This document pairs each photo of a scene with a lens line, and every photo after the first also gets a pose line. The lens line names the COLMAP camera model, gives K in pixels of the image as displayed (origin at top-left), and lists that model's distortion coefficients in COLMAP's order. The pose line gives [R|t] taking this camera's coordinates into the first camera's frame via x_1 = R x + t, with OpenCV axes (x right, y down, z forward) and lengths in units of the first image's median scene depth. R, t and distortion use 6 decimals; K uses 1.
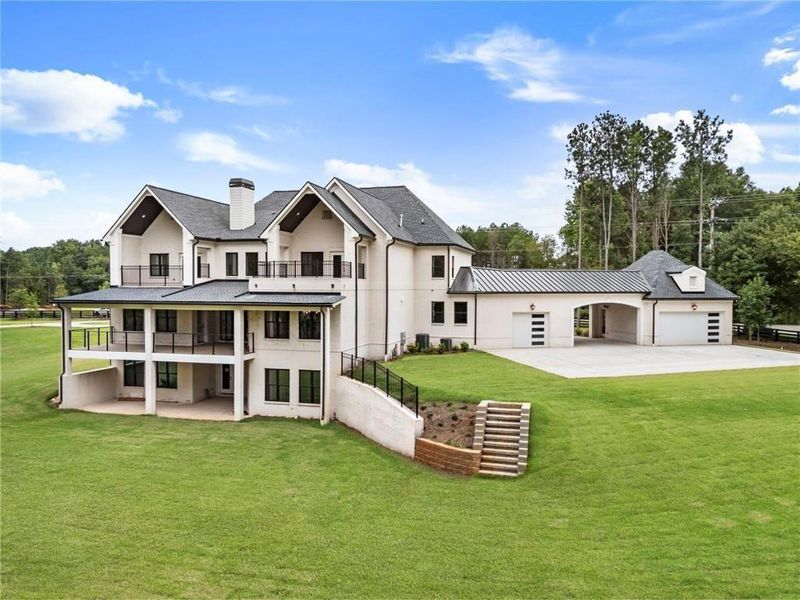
lens RADIAL K [[584.0, 0, 400.0], [0, 584.0, 300.0], [0, 0, 1]] dist [0.064057, -0.038855]
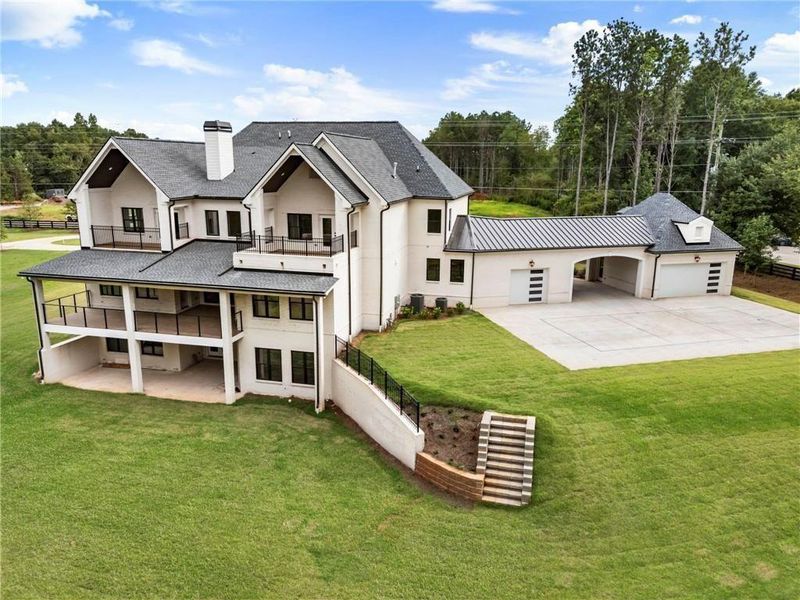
lens RADIAL K [[584.0, 0, 400.0], [0, 584.0, 300.0], [0, 0, 1]] dist [0.064057, -0.038855]
pose [[0.999609, -0.001591, 0.027907, -0.017968], [-0.004166, 0.978750, 0.205014, -0.140614], [-0.027641, -0.205051, 0.978361, 0.063400]]
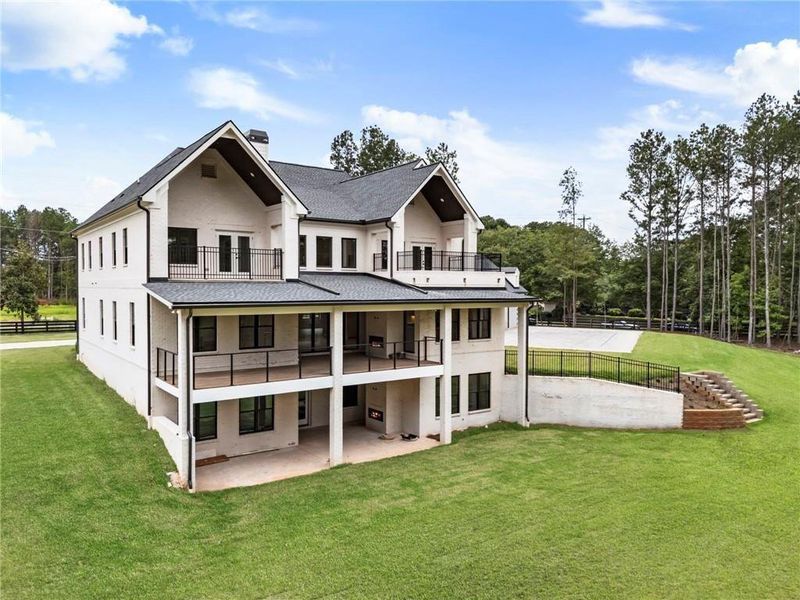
lens RADIAL K [[584.0, 0, 400.0], [0, 584.0, 300.0], [0, 0, 1]] dist [0.064057, -0.038855]
pose [[0.626564, -0.021906, 0.779062, -0.821853], [0.019590, 0.999732, 0.012355, -0.006260], [-0.779123, 0.007520, 0.626825, 0.460853]]
